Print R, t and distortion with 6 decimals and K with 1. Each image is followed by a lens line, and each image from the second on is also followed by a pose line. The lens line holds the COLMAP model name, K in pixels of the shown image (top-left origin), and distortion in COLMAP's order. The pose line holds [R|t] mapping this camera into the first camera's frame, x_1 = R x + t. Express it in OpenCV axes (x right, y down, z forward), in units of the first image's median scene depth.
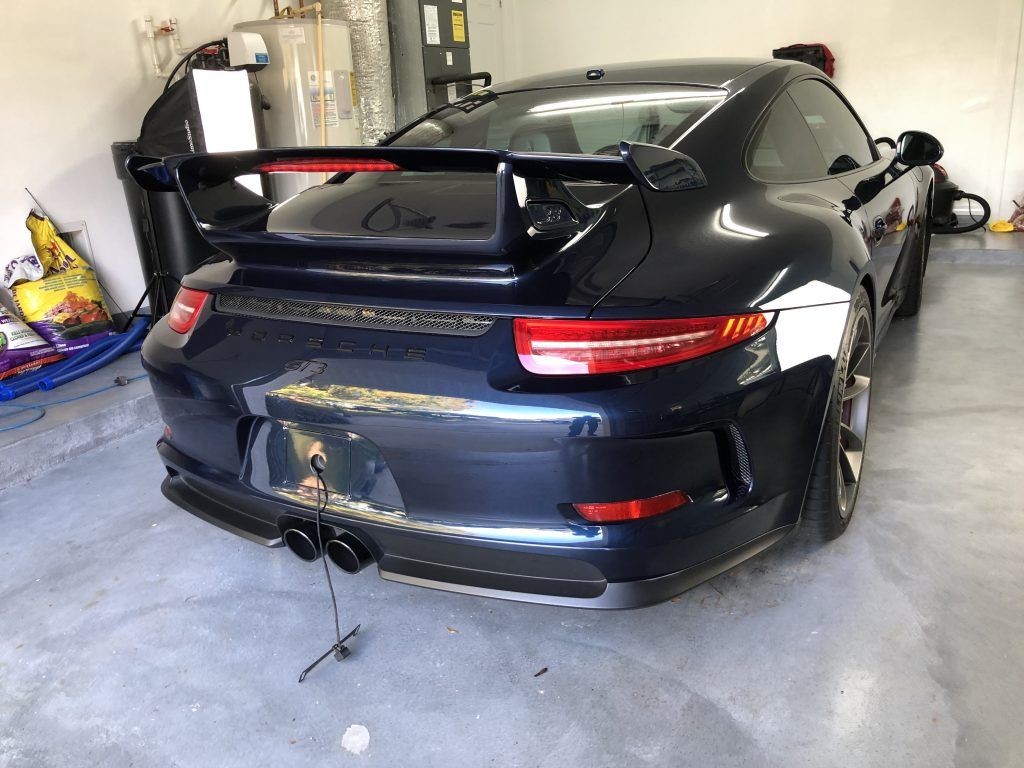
lens RADIAL K [[798.6, 0, 513.4], [0, 798.6, 340.9], [0, 0, 1]] dist [0.009439, 0.003981]
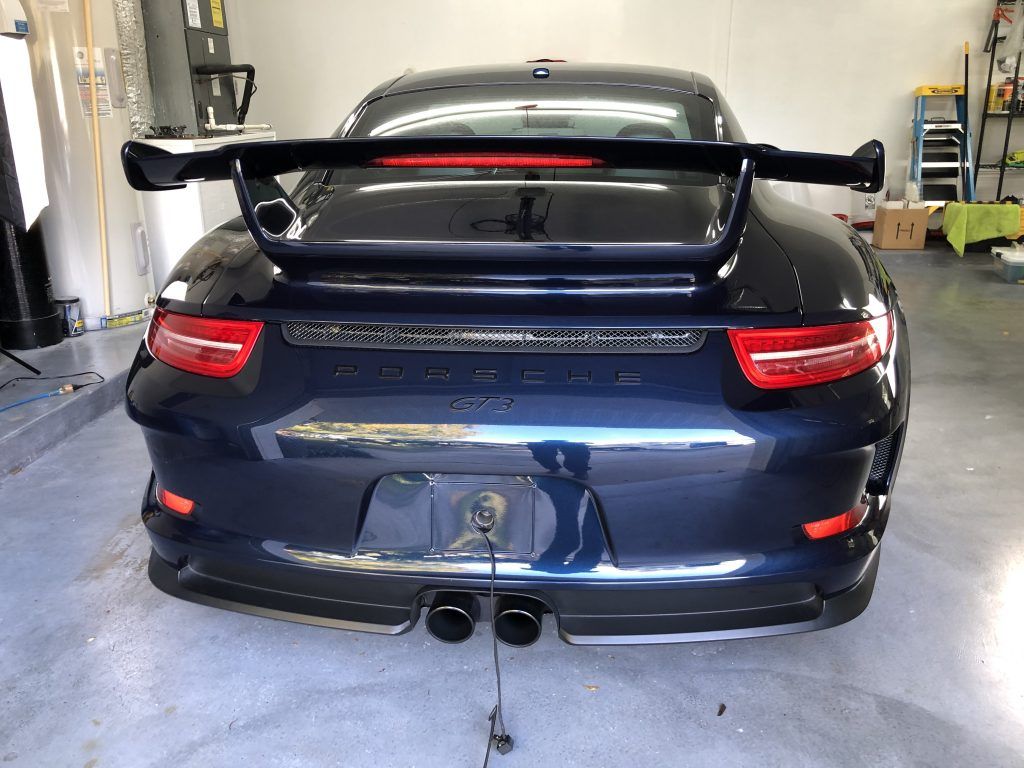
lens RADIAL K [[782.9, 0, 491.4], [0, 782.9, 346.0], [0, 0, 1]] dist [0.088068, -0.116700]
pose [[0.920623, -0.066655, 0.384720, -0.364682], [0.067298, 0.997663, 0.011809, -0.023964], [-0.384608, 0.015019, 0.922958, 0.167321]]
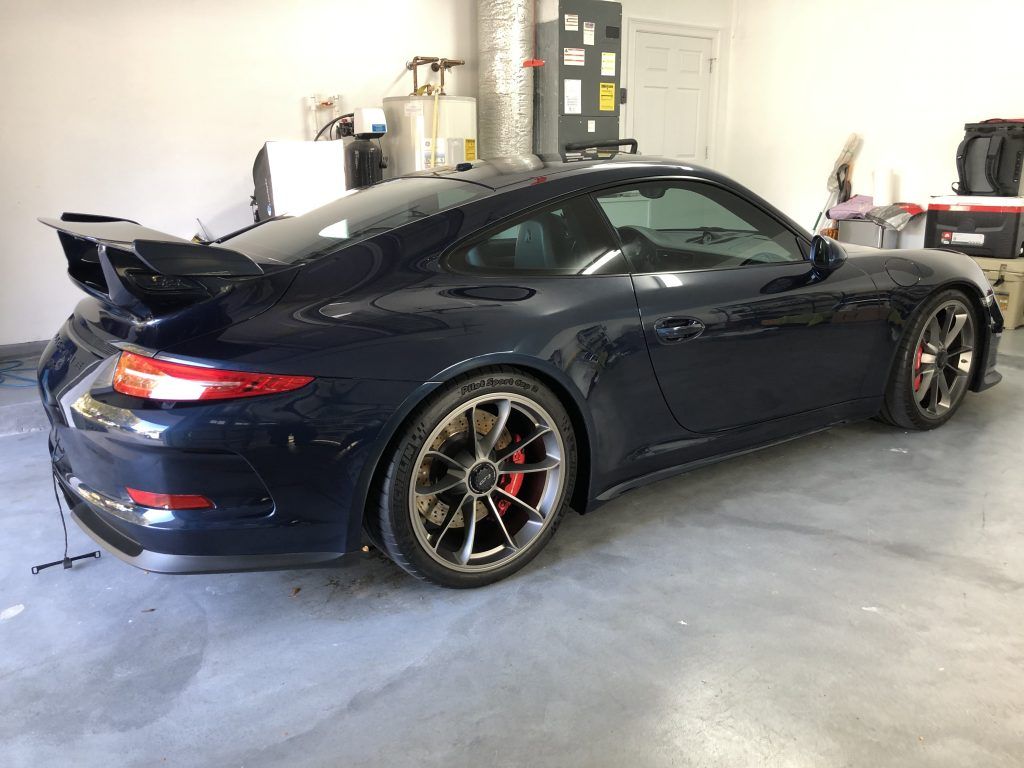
lens RADIAL K [[798.6, 0, 513.4], [0, 798.6, 340.9], [0, 0, 1]] dist [0.009439, 0.003981]
pose [[0.899422, 0.136206, -0.415318, 0.739081], [-0.157324, 0.987403, -0.016881, -0.073658], [0.407786, 0.080523, 0.909520, -0.010018]]
